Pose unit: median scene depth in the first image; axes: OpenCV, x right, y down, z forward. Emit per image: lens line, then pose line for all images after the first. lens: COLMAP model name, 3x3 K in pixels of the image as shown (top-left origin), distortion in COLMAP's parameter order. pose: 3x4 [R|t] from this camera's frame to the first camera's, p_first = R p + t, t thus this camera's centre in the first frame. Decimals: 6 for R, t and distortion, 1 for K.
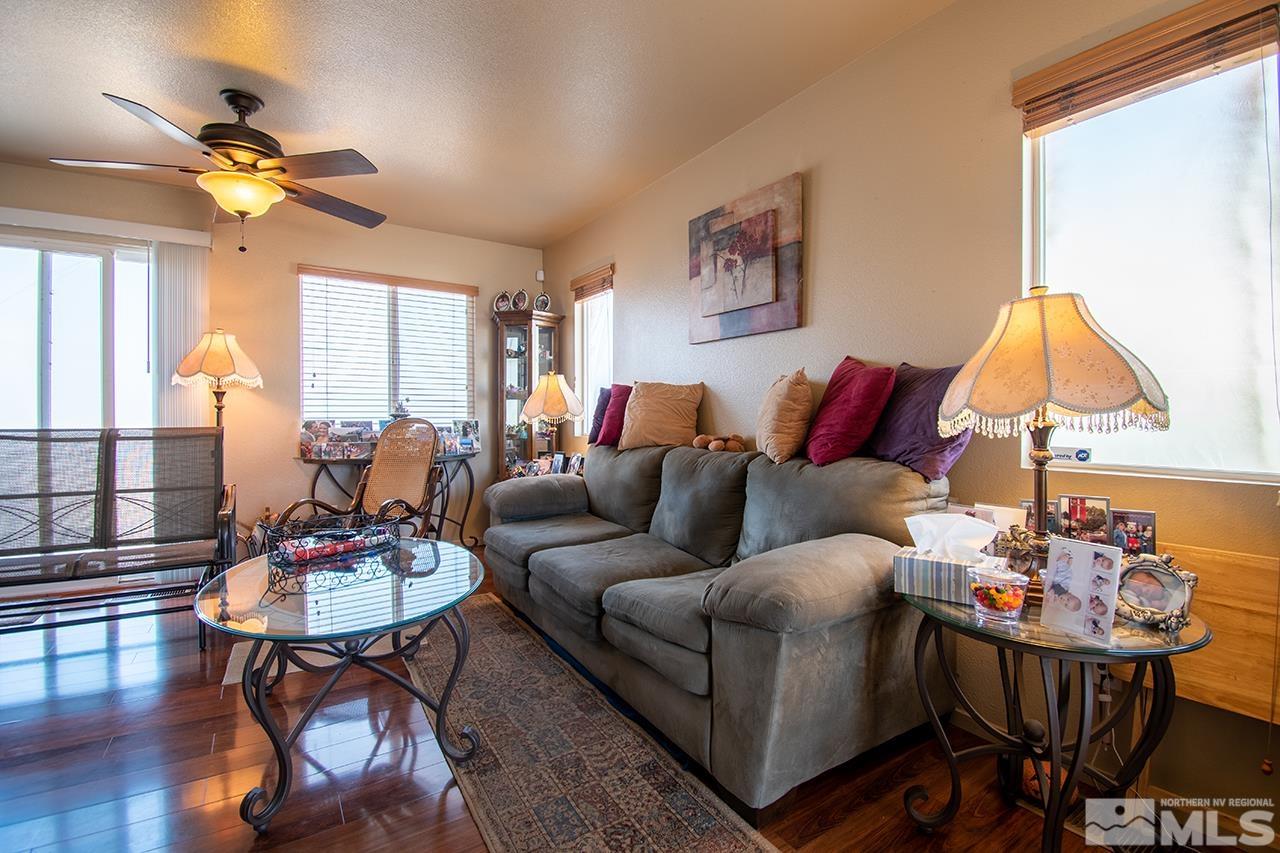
lens RADIAL K [[565.8, 0, 647.3], [0, 565.8, 422.1], [0, 0, 1]] dist [0.007899, -0.004174]
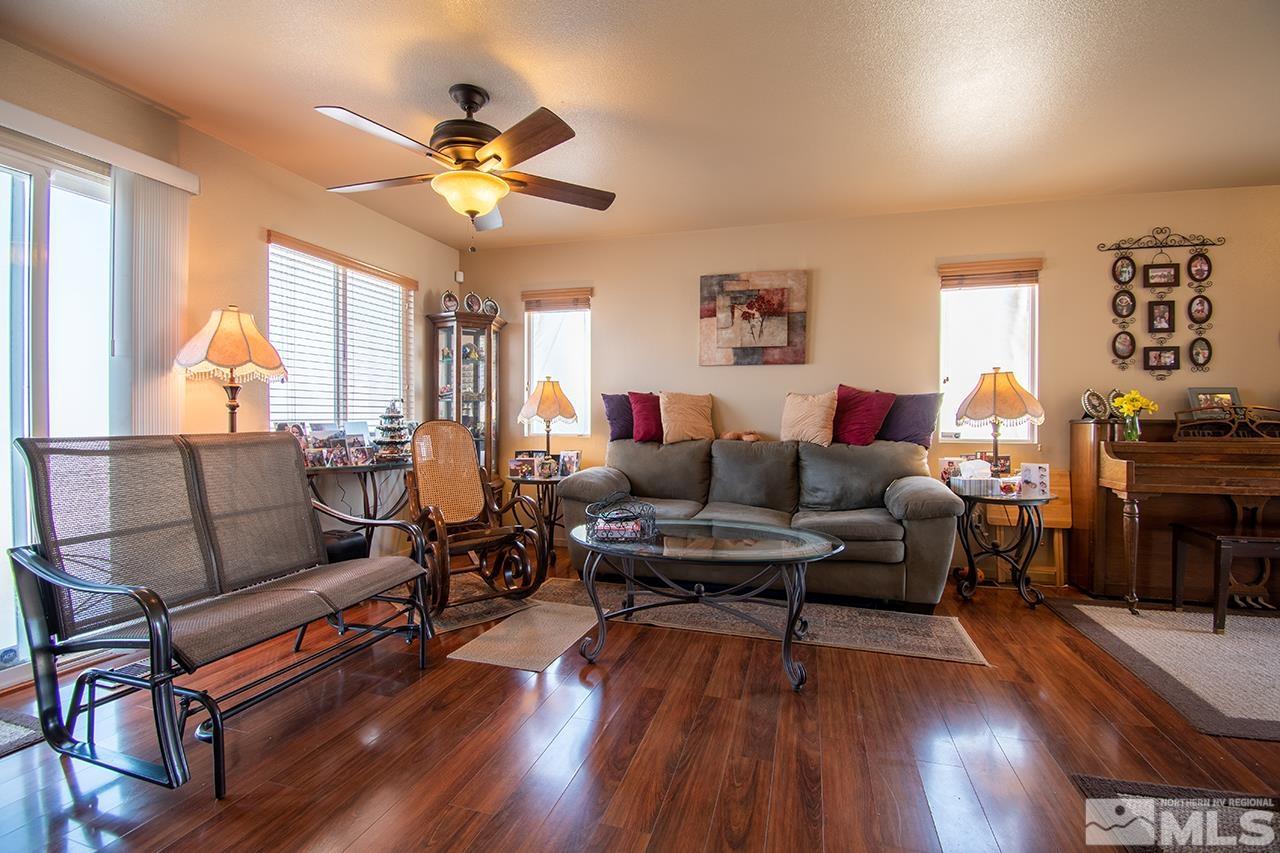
lens RADIAL K [[565.8, 0, 648.8], [0, 565.8, 421.3], [0, 0, 1]] dist [0.007899, -0.004174]
pose [[0.758101, -0.005100, 0.652117, -0.979158], [0.004683, 0.999986, 0.002378, -0.006134], [-0.652121, 0.001251, 0.758114, 0.043242]]
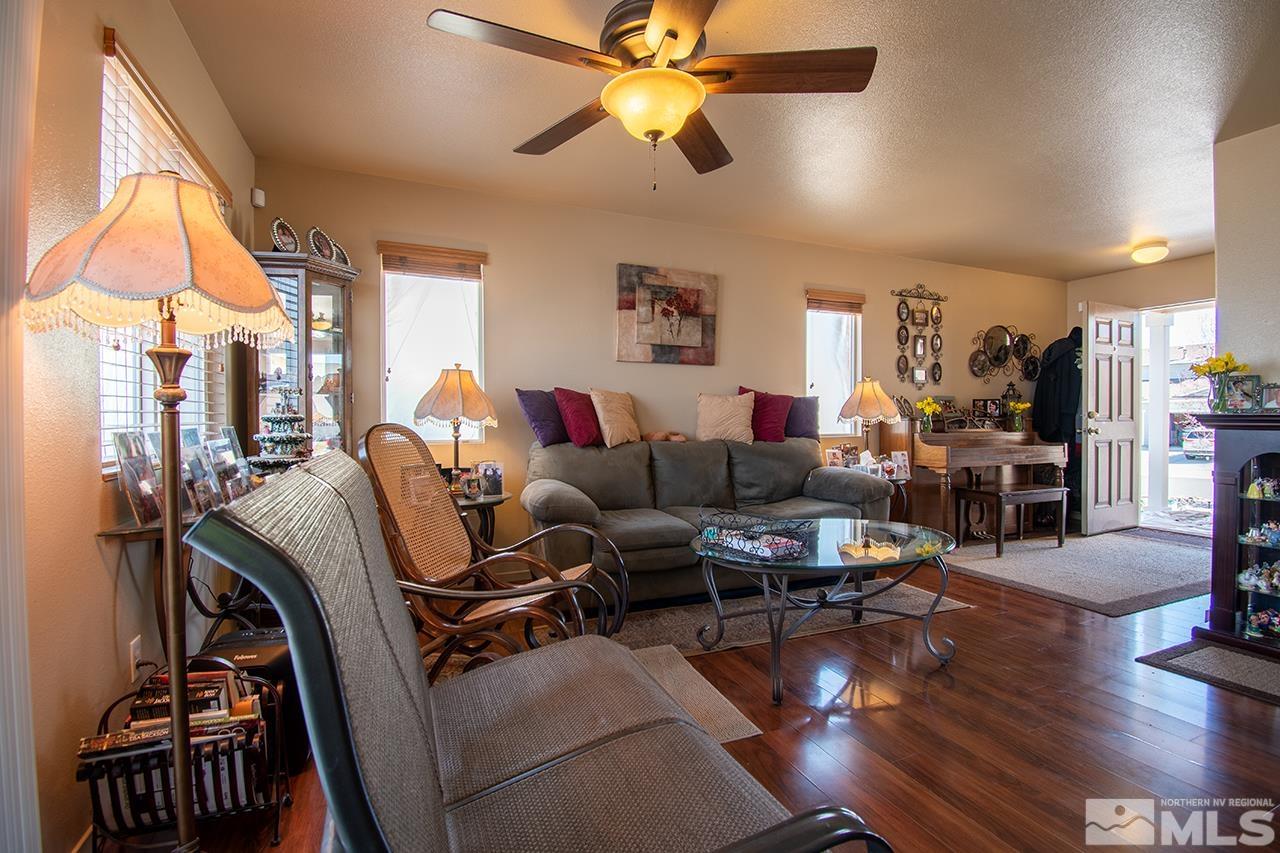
lens RADIAL K [[565.8, 0, 644.8], [0, 565.8, 423.6], [0, 0, 1]] dist [0.007899, -0.004174]
pose [[0.176921, -0.014022, 0.984125, -1.232703], [0.010849, 0.999866, 0.012296, -0.014116], [-0.984165, 0.008502, 0.177049, 0.772073]]
